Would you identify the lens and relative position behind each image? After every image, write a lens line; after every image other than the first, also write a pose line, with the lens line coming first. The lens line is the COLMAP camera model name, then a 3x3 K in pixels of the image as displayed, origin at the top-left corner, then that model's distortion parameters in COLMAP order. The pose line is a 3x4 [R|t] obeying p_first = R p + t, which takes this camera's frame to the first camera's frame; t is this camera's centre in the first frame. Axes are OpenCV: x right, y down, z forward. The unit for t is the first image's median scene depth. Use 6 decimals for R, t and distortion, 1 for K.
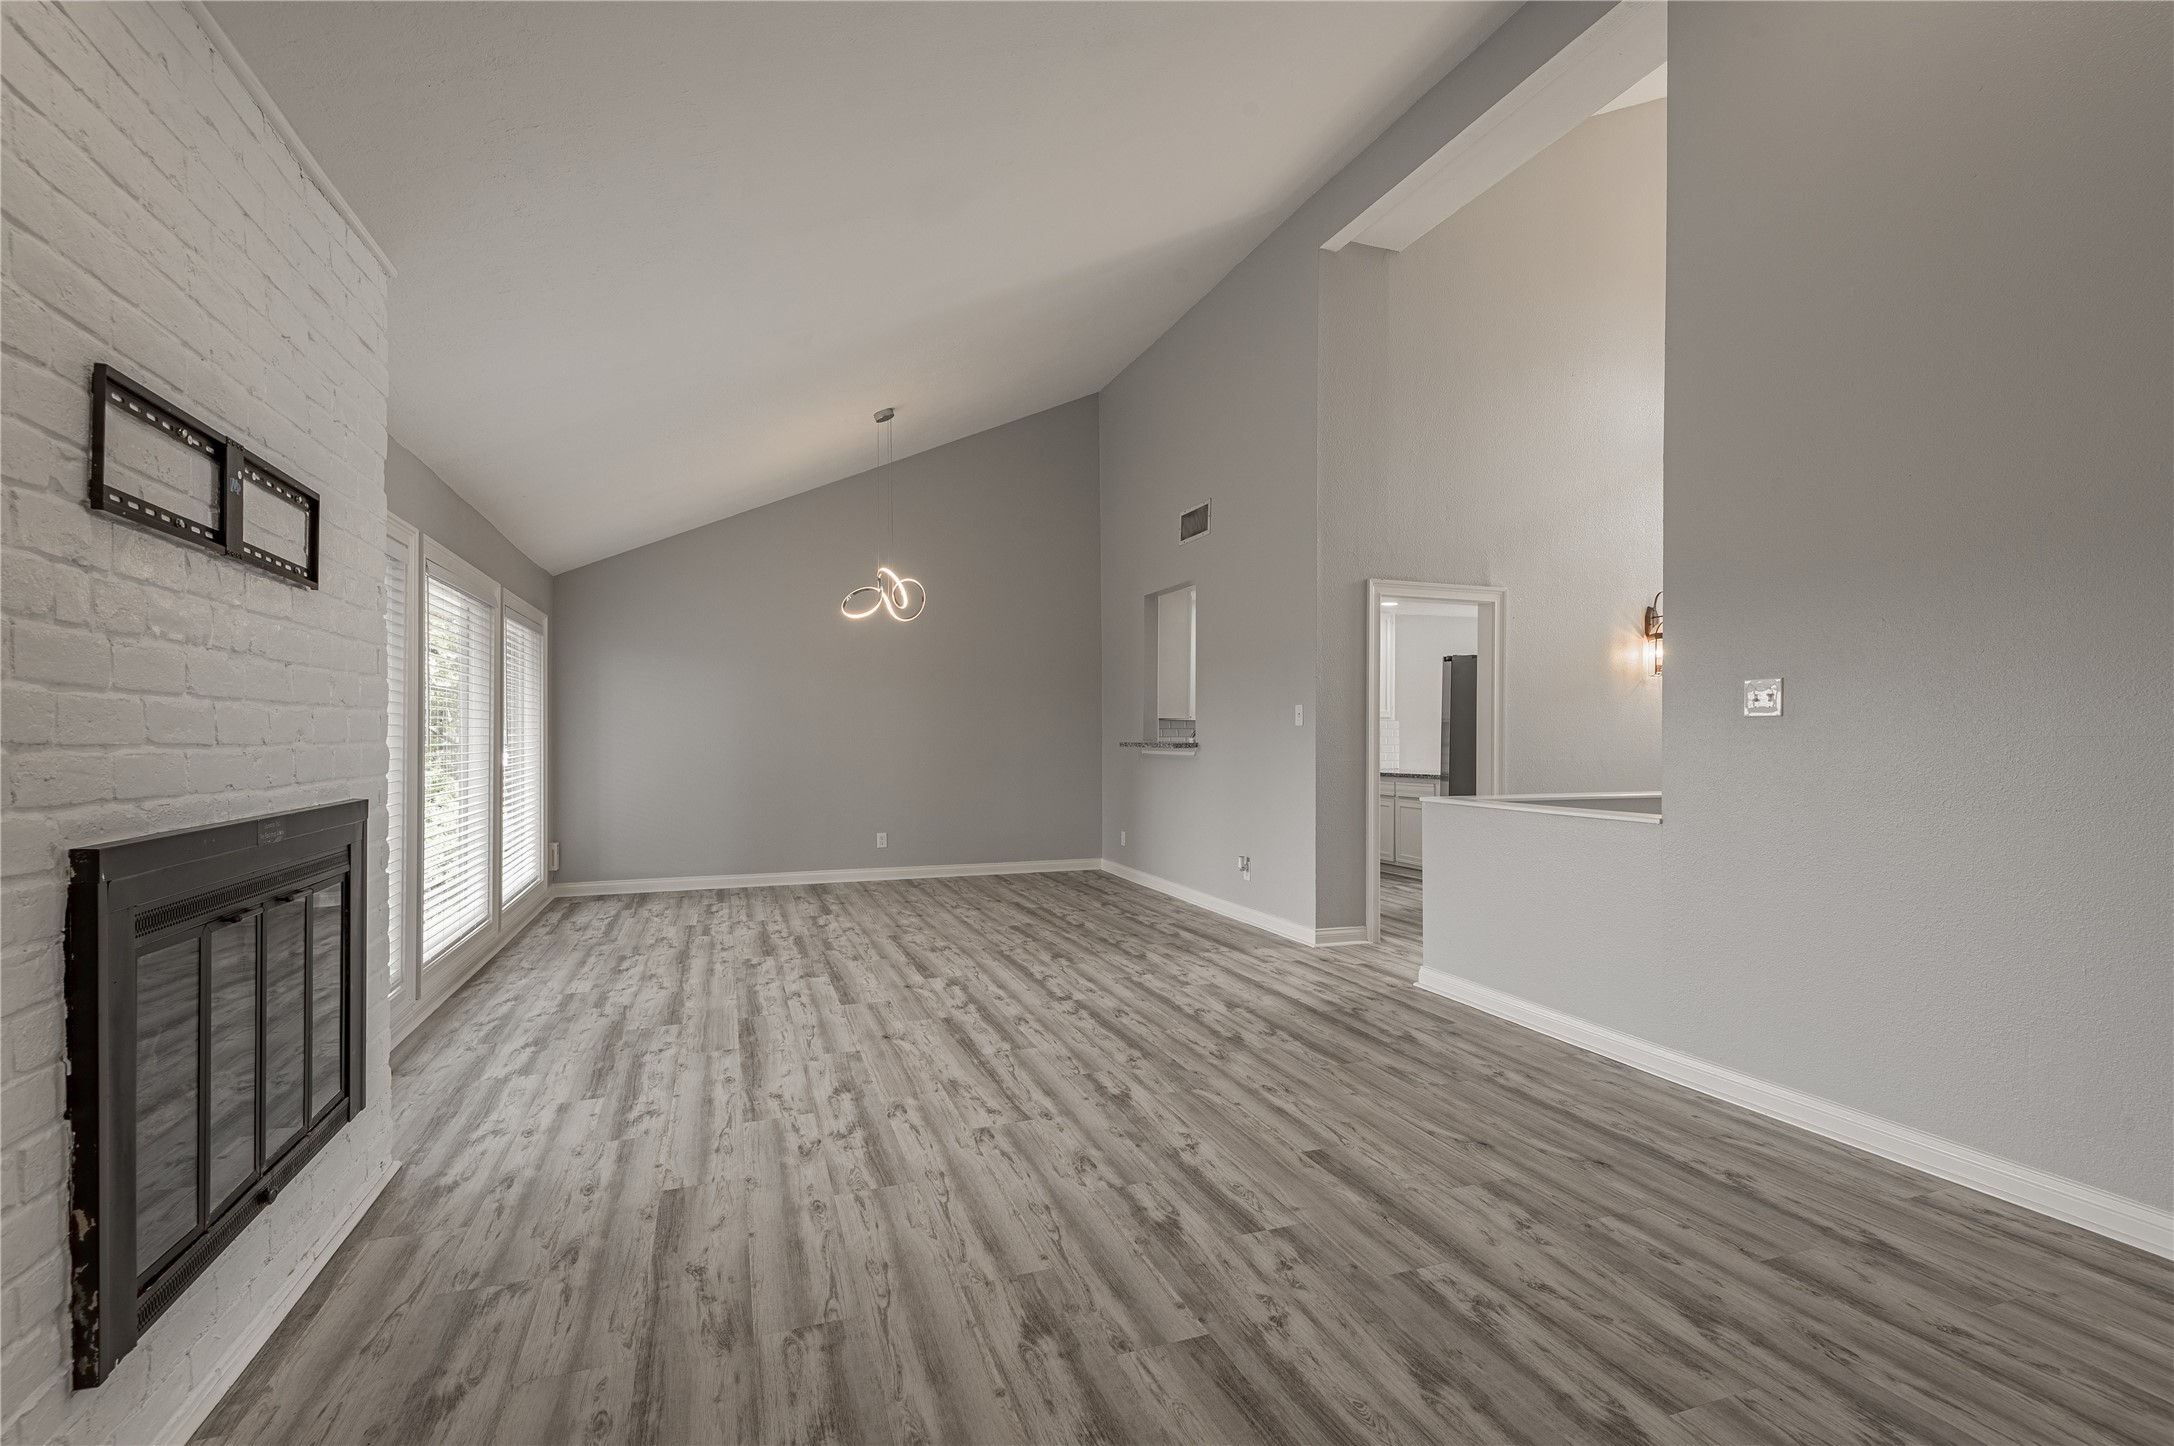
lens RADIAL K [[1014.5, 0, 1085.0], [0, 1014.5, 729.5], [0, 0, 1]] dist [0.017330, -0.011239]
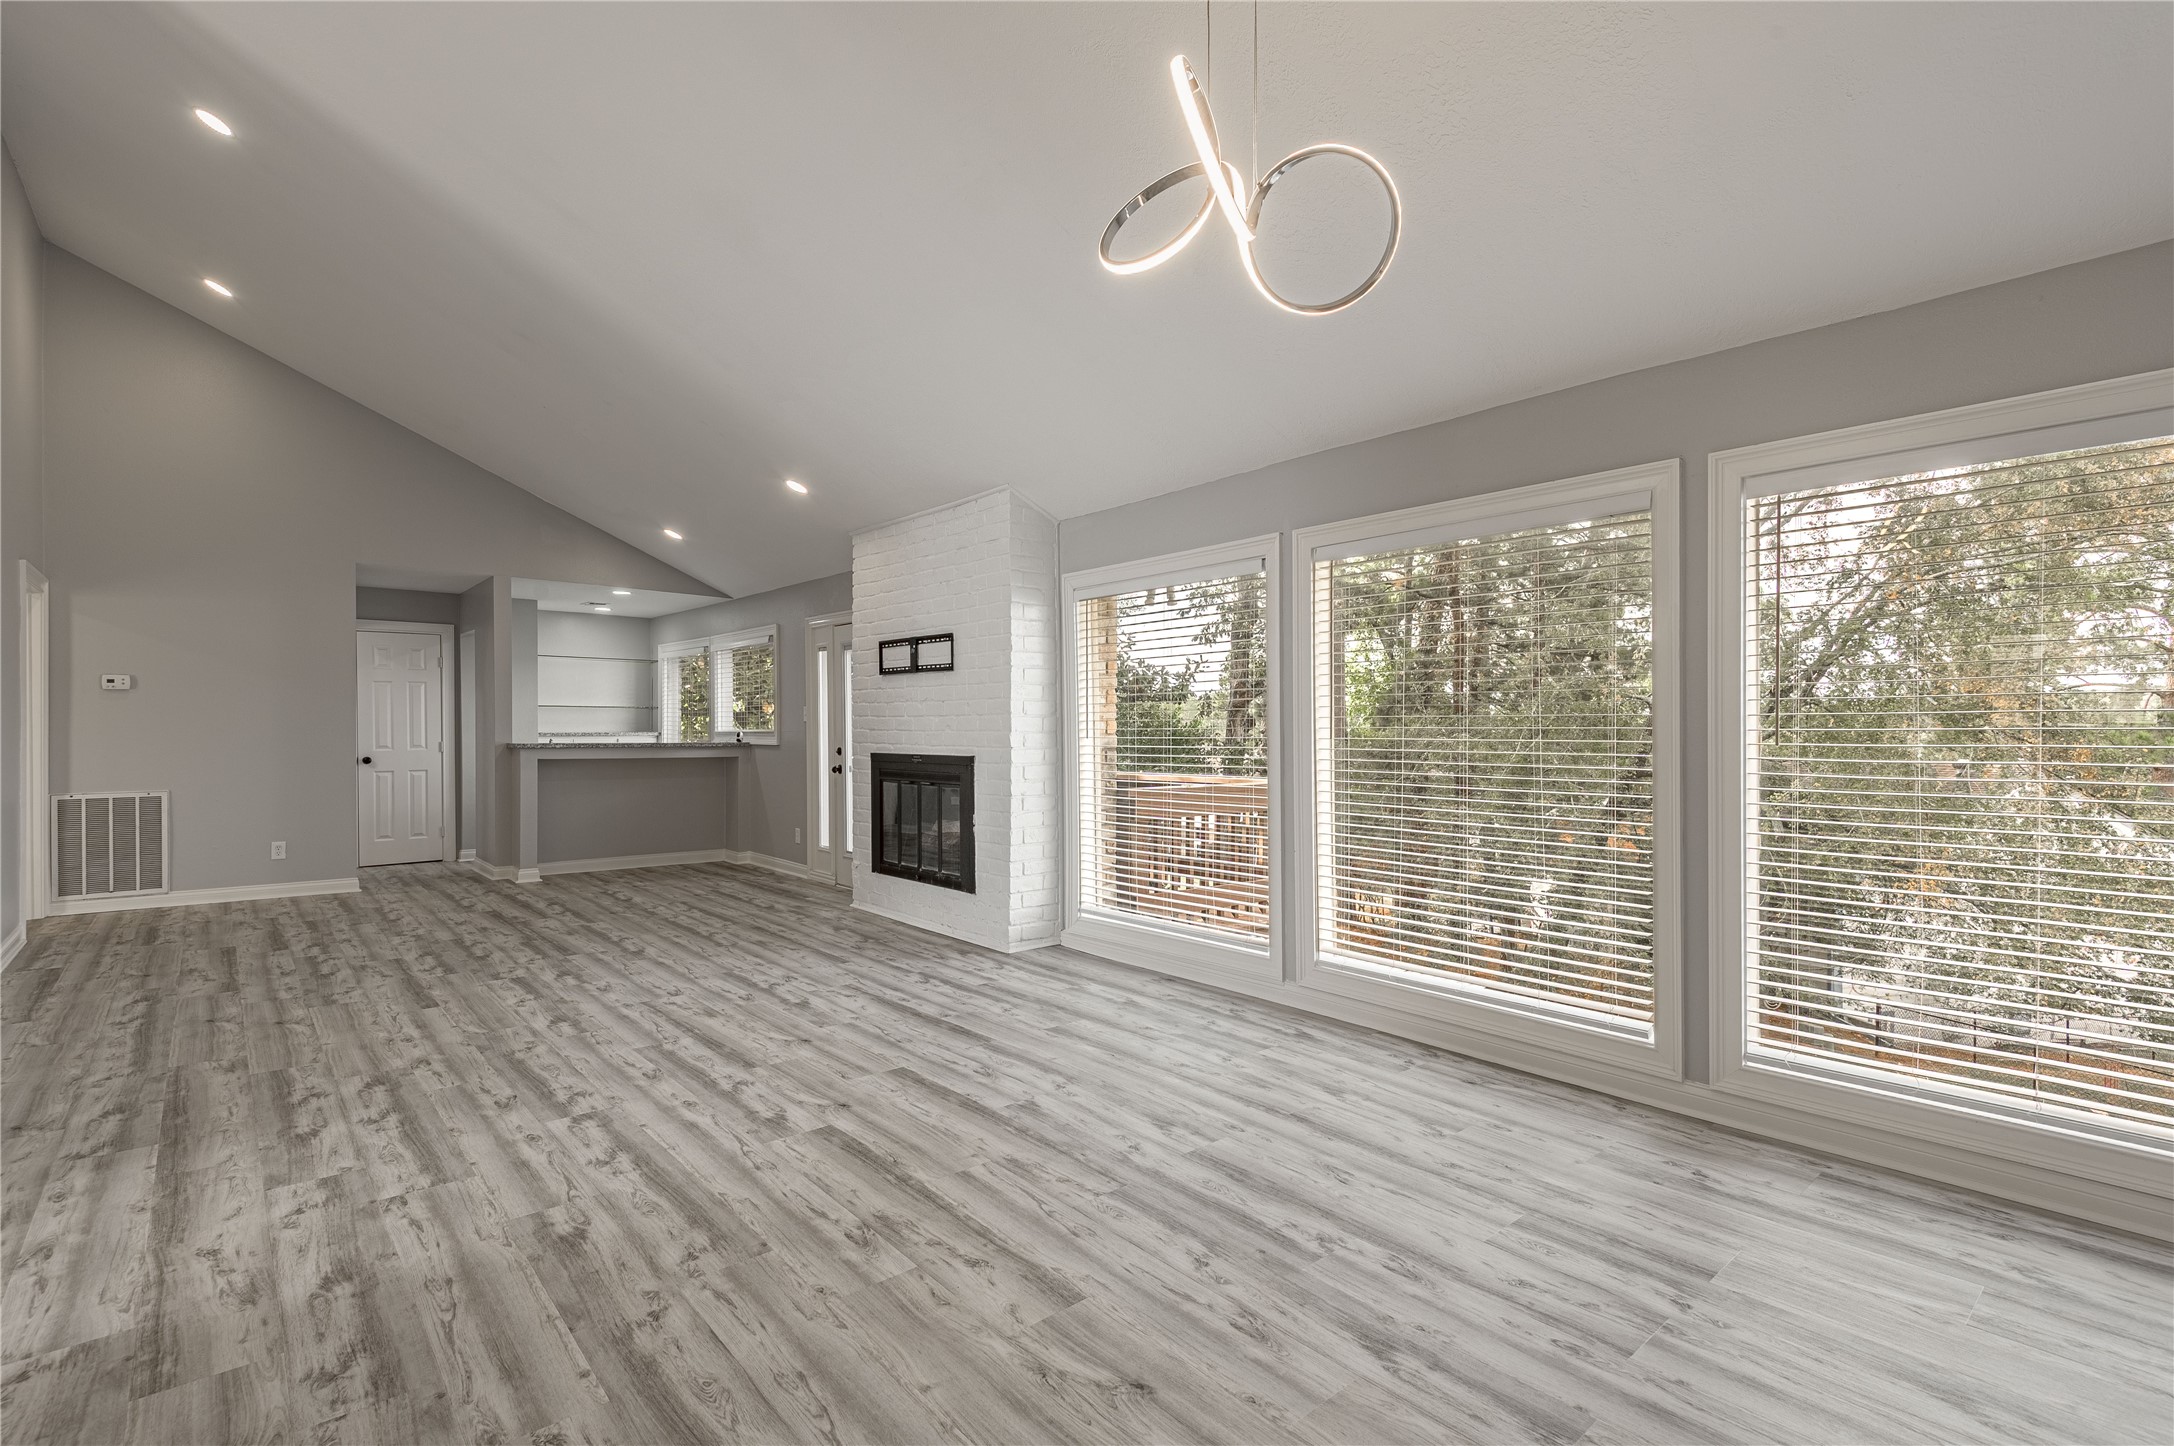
lens RADIAL K [[1014.5, 0, 1124.0], [0, 1014.5, 745.3], [0, 0, 1]] dist [0.017330, -0.011239]
pose [[-0.925566, 0.008742, -0.378485, -0.123082], [0.003162, 0.999877, 0.015362, 0.007709], [0.378573, 0.013022, -0.925480, 2.209007]]
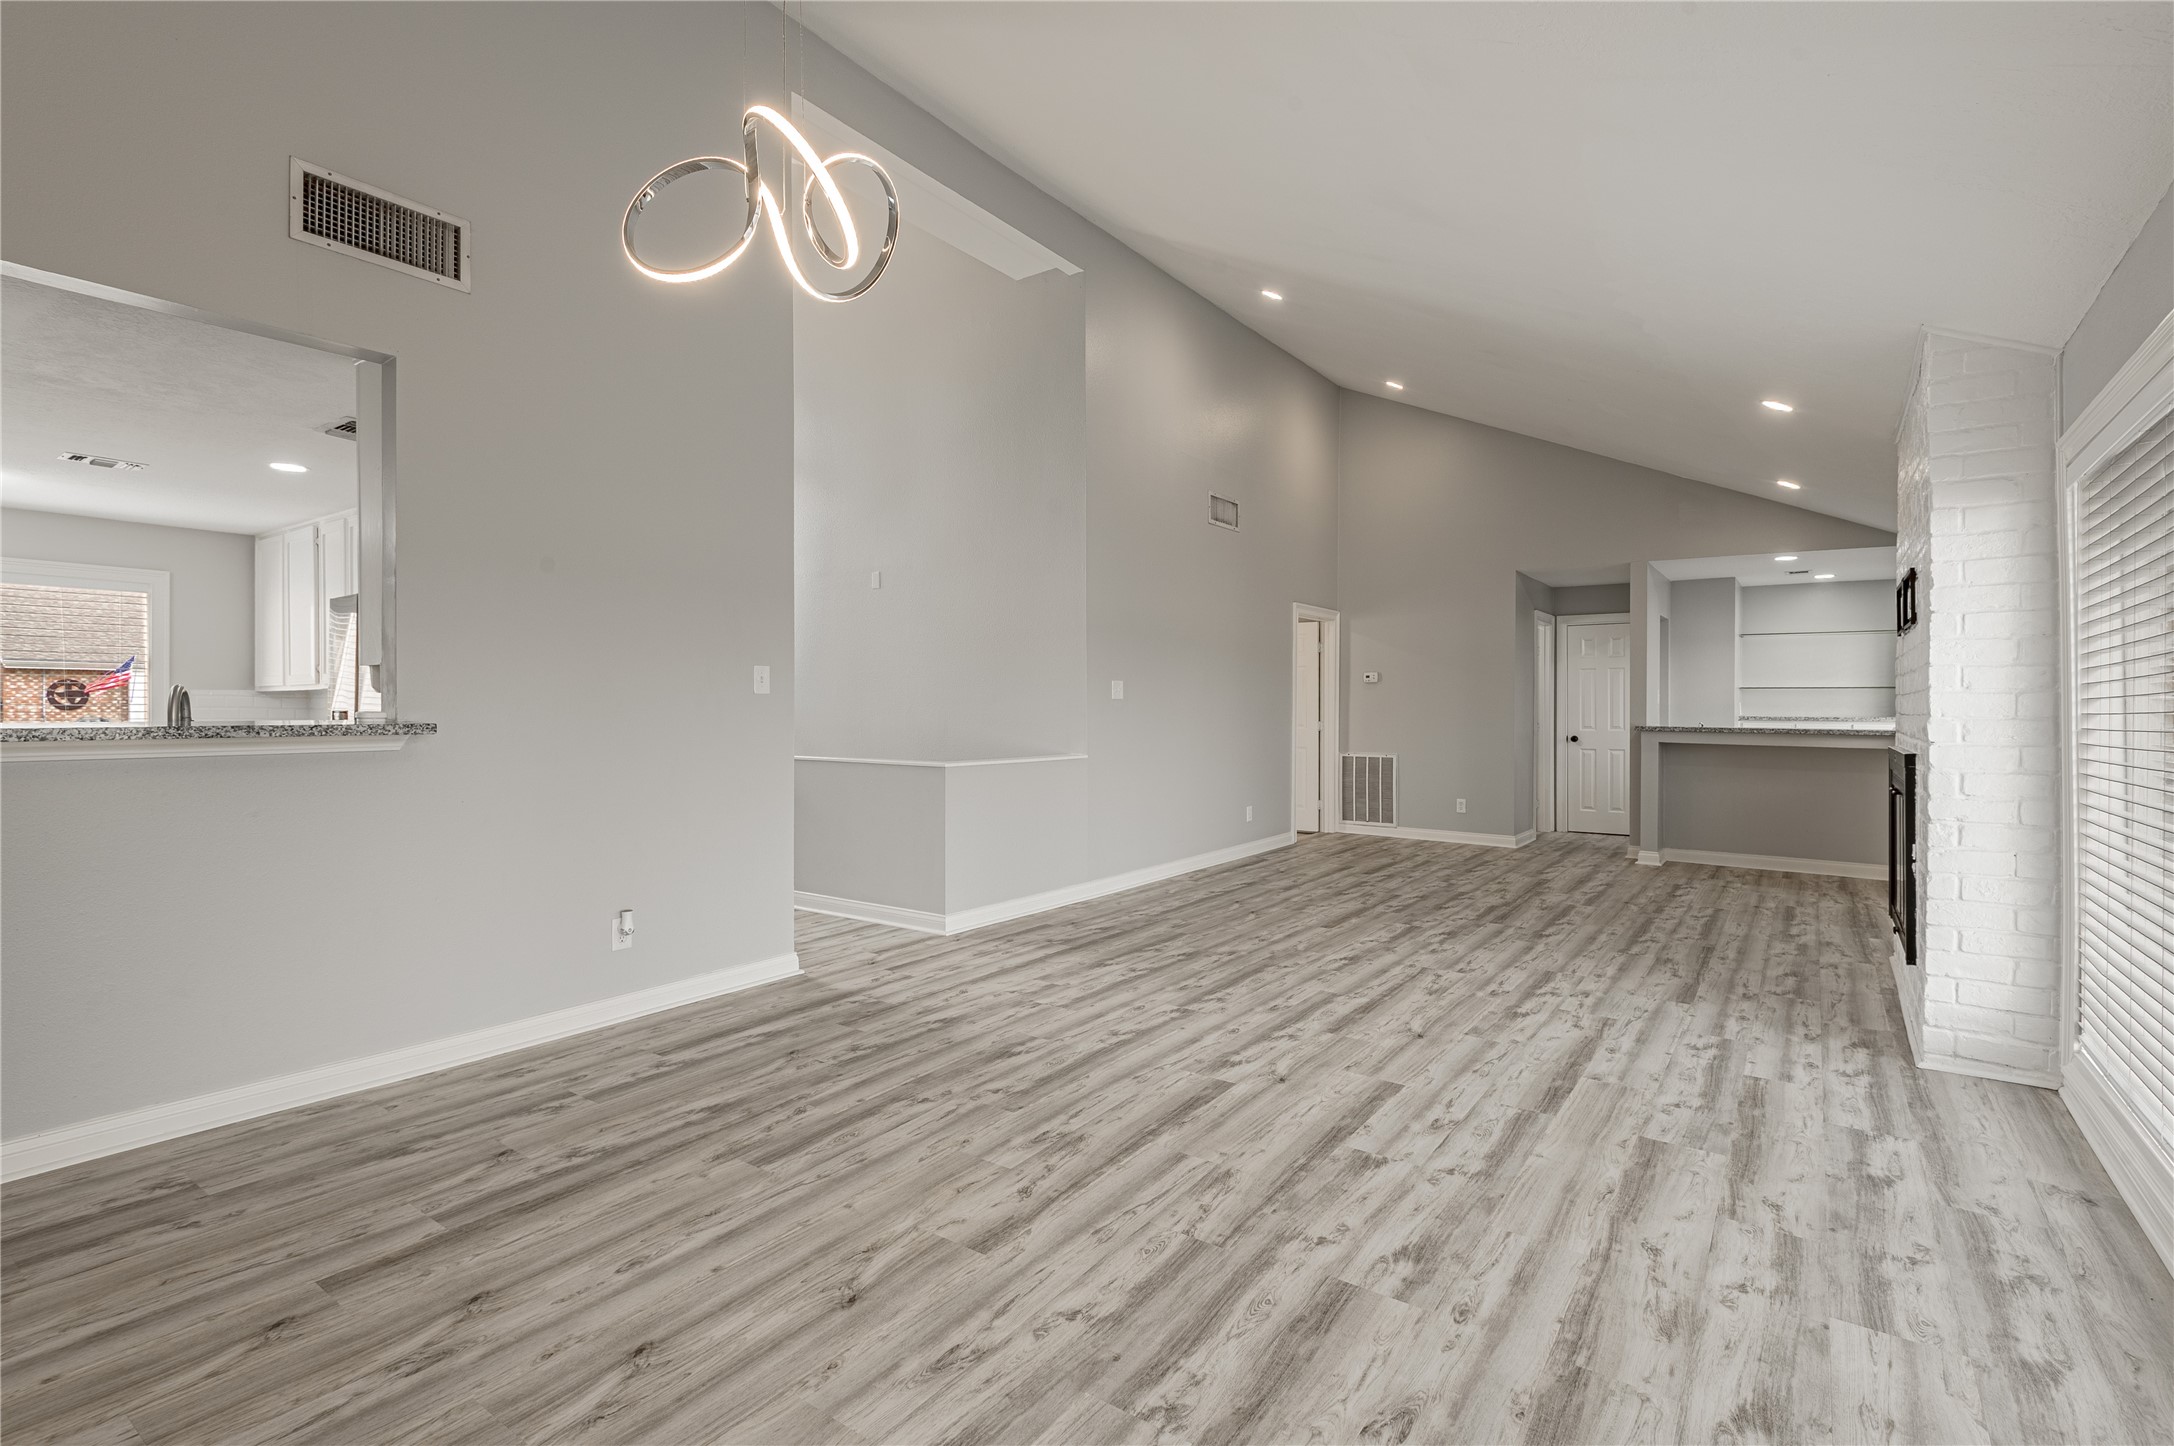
lens RADIAL K [[1014.5, 0, 1085.7], [0, 1014.5, 727.0], [0, 0, 1]] dist [0.017330, -0.011239]
pose [[-0.571974, -0.020775, 0.820008, -0.854081], [-0.010452, 0.999783, 0.018040, 0.007695], [-0.820205, 0.001748, -0.572067, 1.959173]]
